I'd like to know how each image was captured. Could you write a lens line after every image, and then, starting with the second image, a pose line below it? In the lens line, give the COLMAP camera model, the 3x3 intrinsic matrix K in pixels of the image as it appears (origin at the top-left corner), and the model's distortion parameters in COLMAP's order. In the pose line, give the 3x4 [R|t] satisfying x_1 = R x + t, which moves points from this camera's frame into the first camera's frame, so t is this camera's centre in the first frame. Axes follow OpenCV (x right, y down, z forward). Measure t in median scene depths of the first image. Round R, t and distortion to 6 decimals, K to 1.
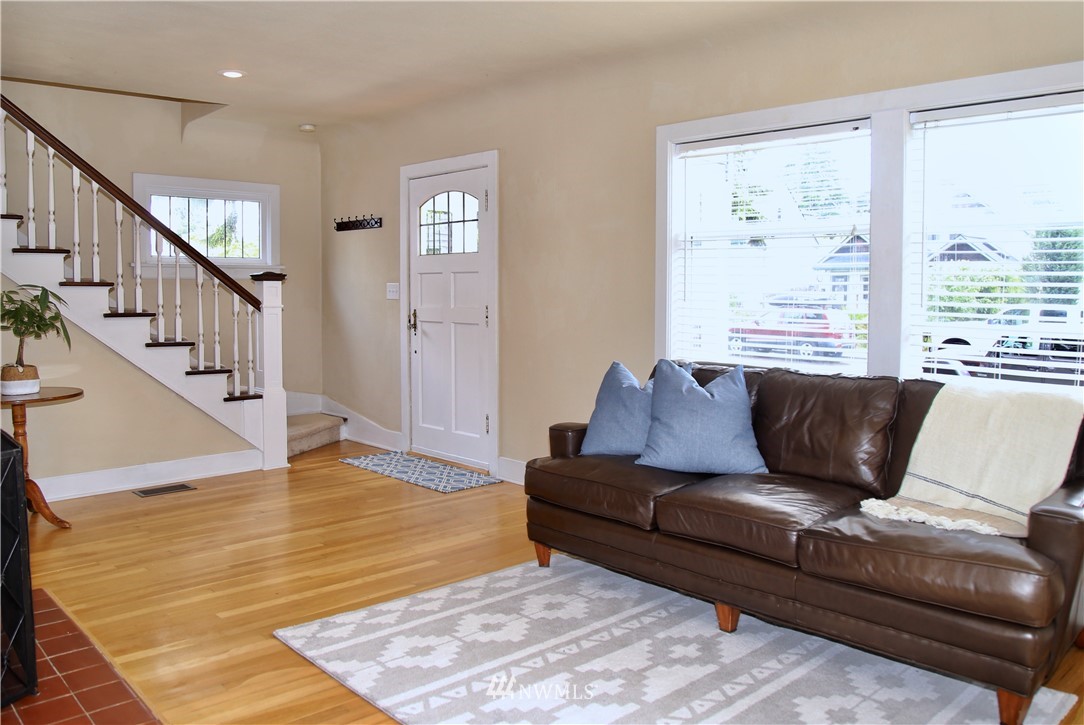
lens RADIAL K [[761.7, 0, 541.7], [0, 761.7, 346.6], [0, 0, 1]] dist [-0.083354, 0.002380]
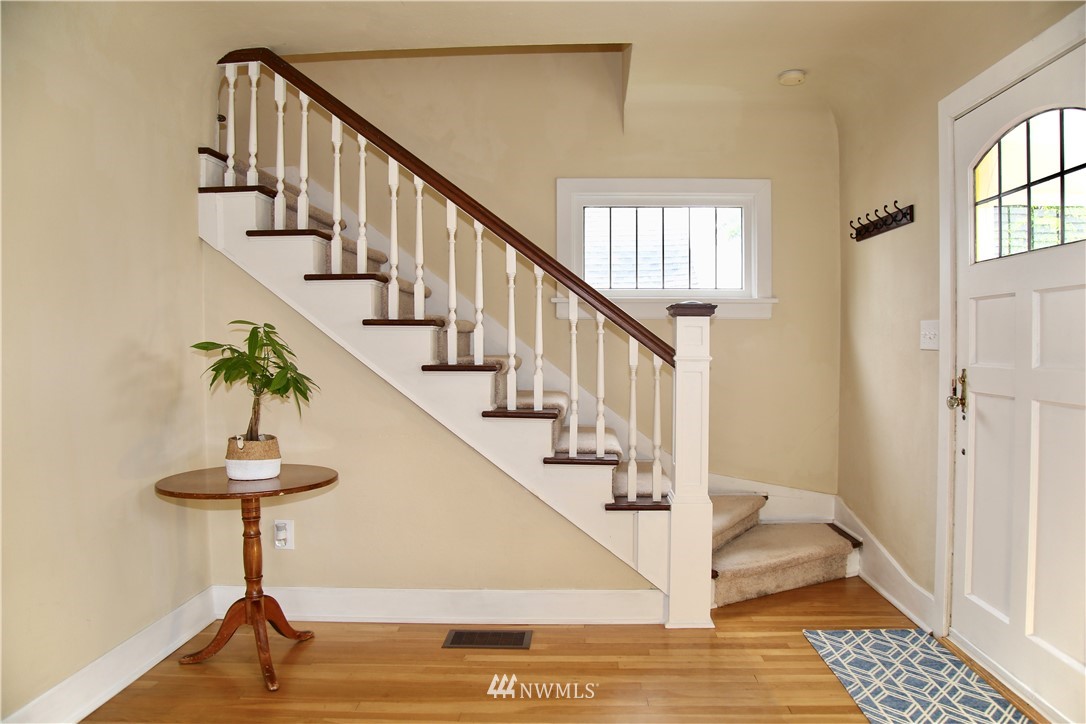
lens RADIAL K [[746.5, 0, 543.0], [0, 746.5, 362.0], [0, 0, 1]] dist [-0.082857, 0.002011]
pose [[0.695490, 0.013781, -0.718404, -0.014652], [-0.049899, 0.998329, -0.029157, -0.027459], [0.716801, 0.056125, 0.695015, 0.495590]]
